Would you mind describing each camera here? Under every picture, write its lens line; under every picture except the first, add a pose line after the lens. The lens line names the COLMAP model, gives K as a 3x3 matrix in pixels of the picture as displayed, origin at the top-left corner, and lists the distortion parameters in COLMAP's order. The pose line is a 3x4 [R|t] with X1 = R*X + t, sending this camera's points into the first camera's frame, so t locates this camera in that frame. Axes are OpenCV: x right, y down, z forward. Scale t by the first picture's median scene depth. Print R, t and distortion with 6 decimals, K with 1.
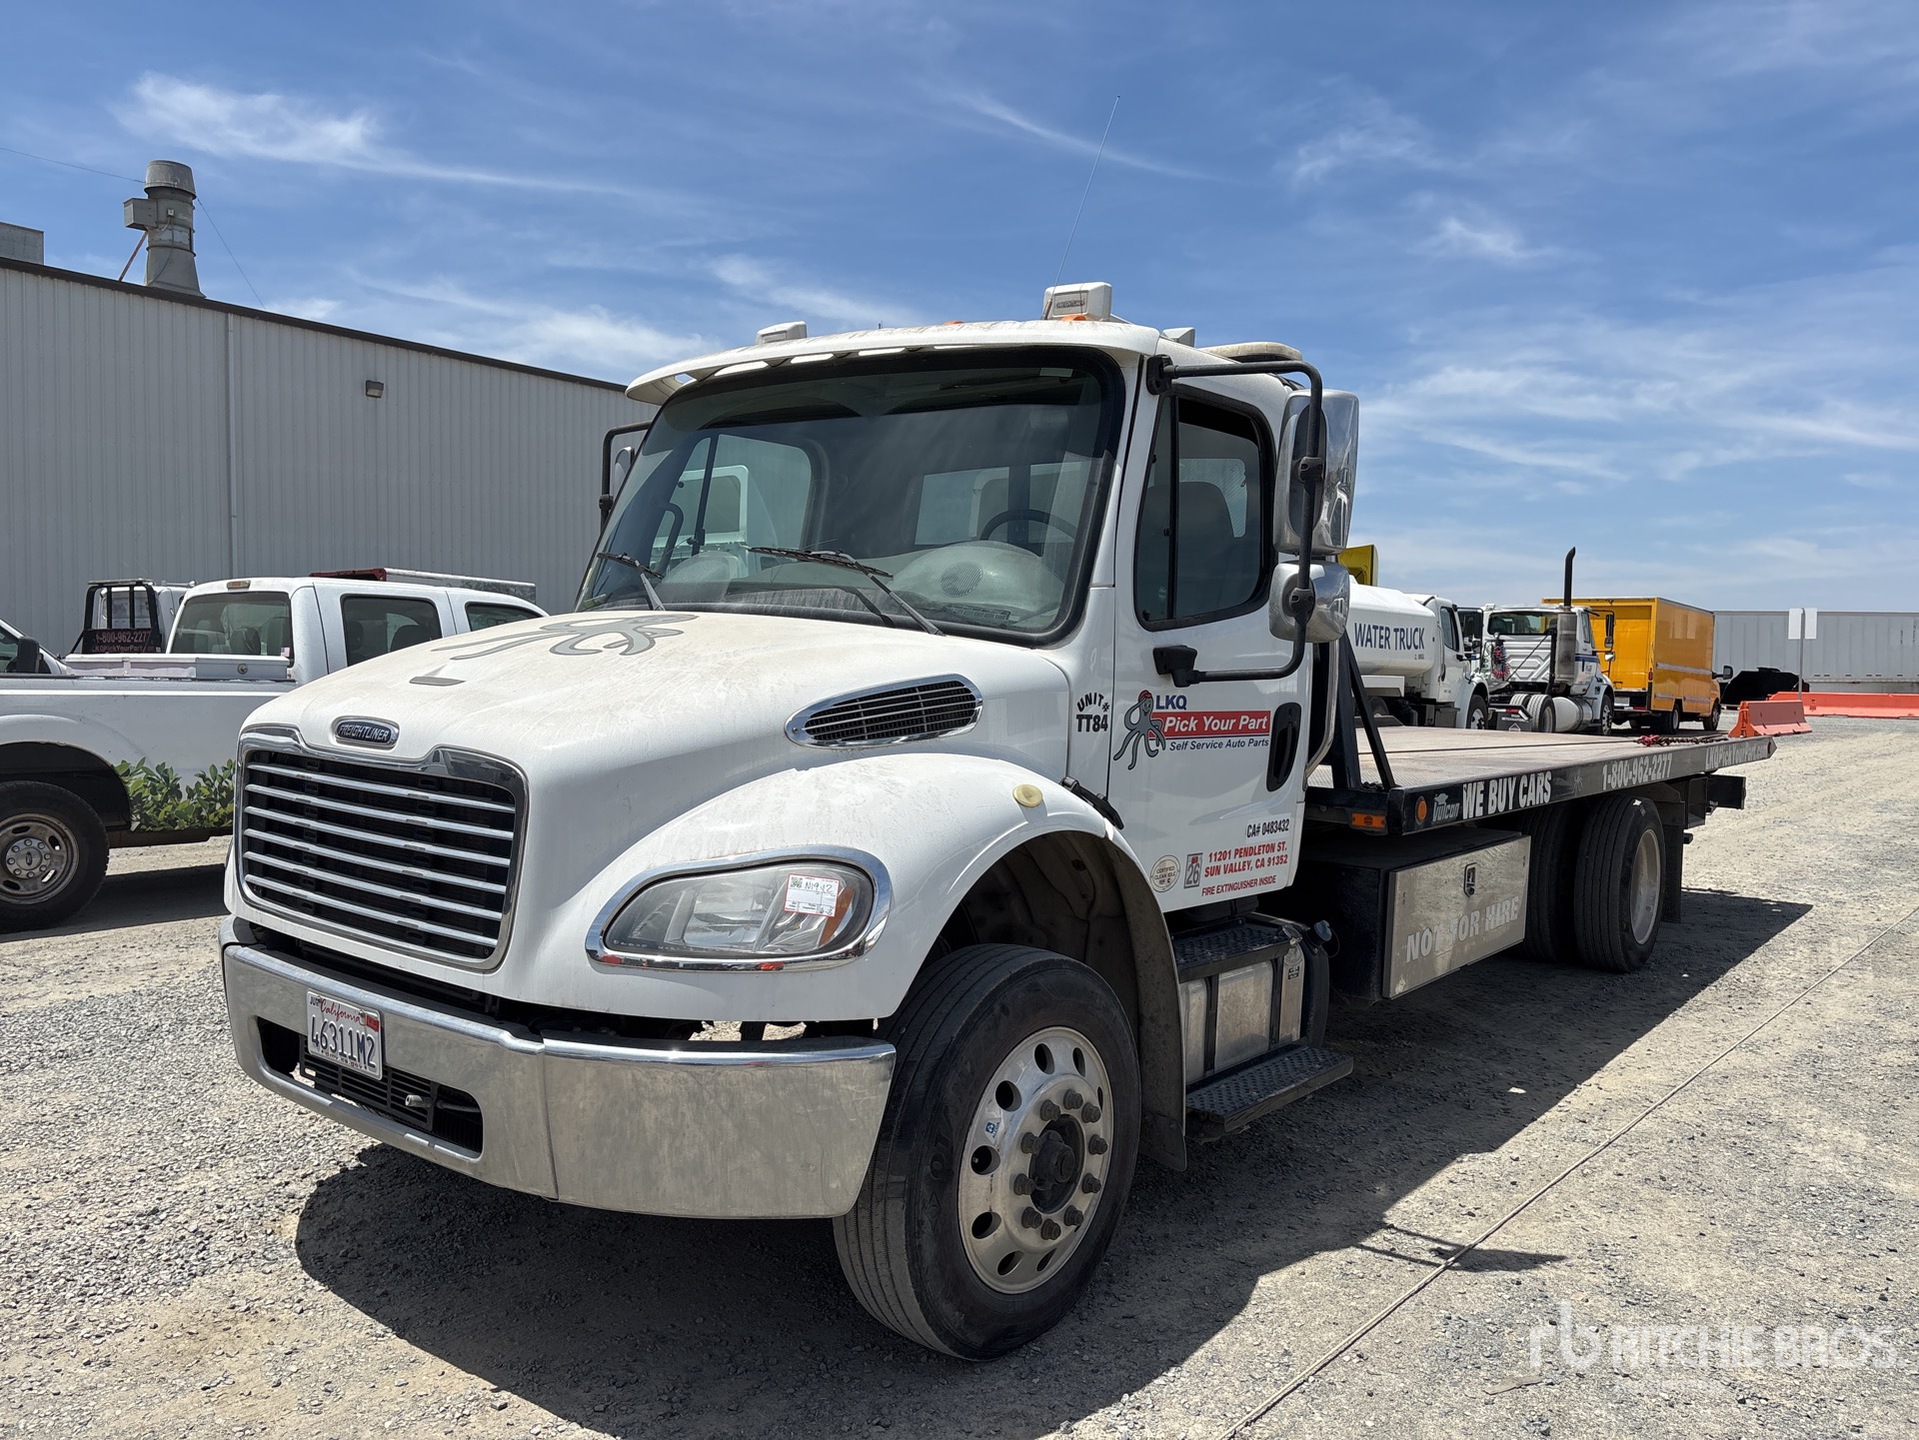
lens RADIAL K [[1458.9, 0, 942.5], [0, 1458.9, 719.1], [0, 0, 1]] dist [-0.007516, 0.029041]
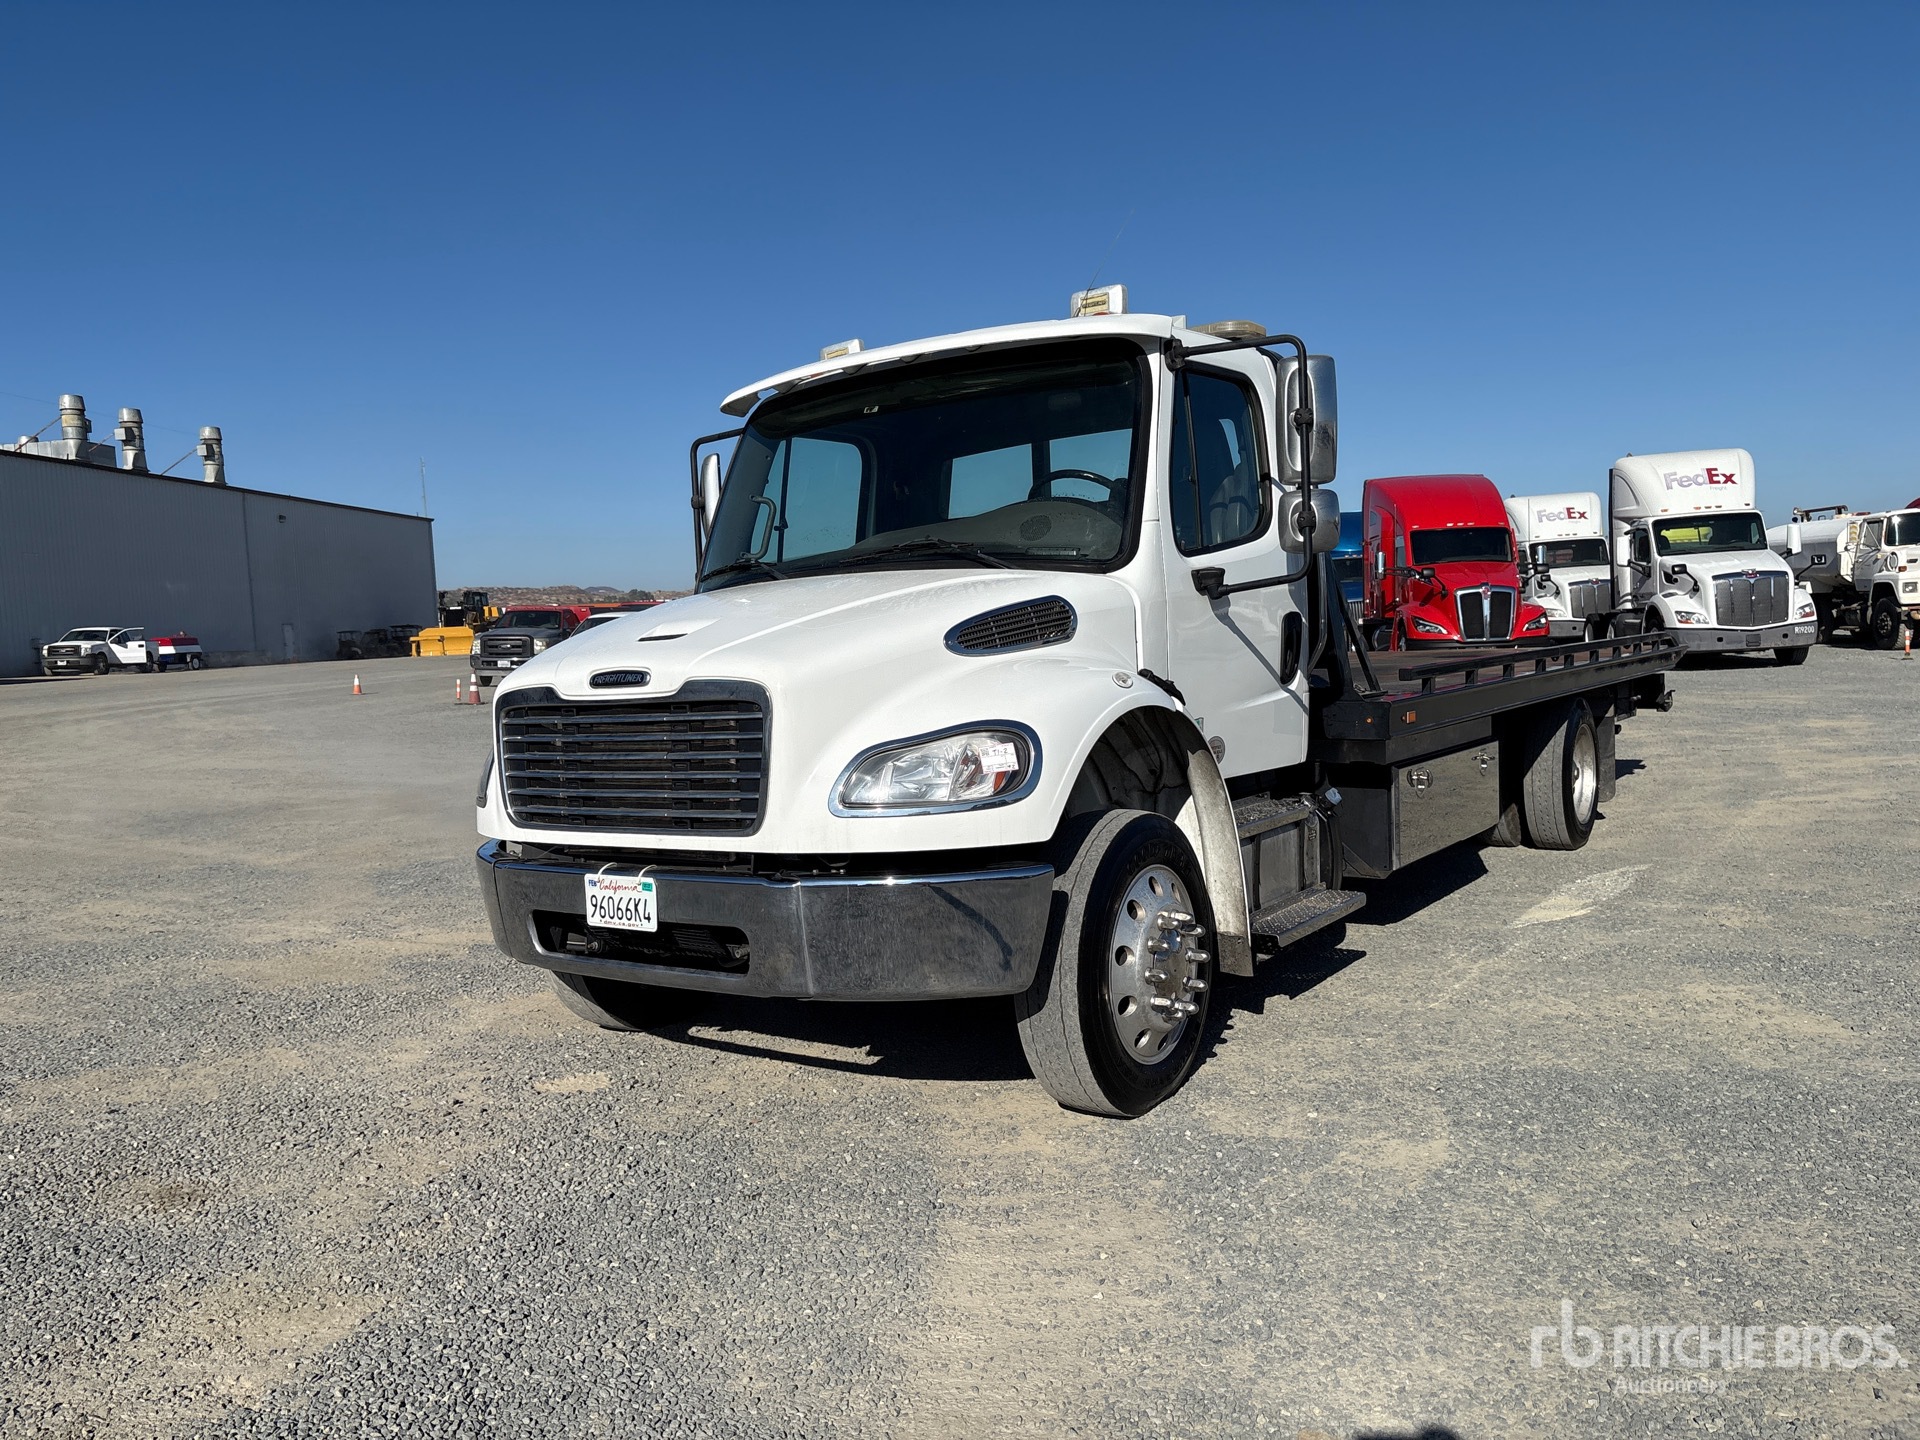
lens RADIAL K [[1550.0, 0, 960.8], [0, 1550.0, 717.9], [0, 0, 1]] dist [0.028463, 0.004497]
pose [[0.994761, -0.094002, 0.040176, -0.126929], [0.094175, 0.995553, -0.002429, 0.066492], [-0.039769, 0.006200, 0.999190, -0.360695]]
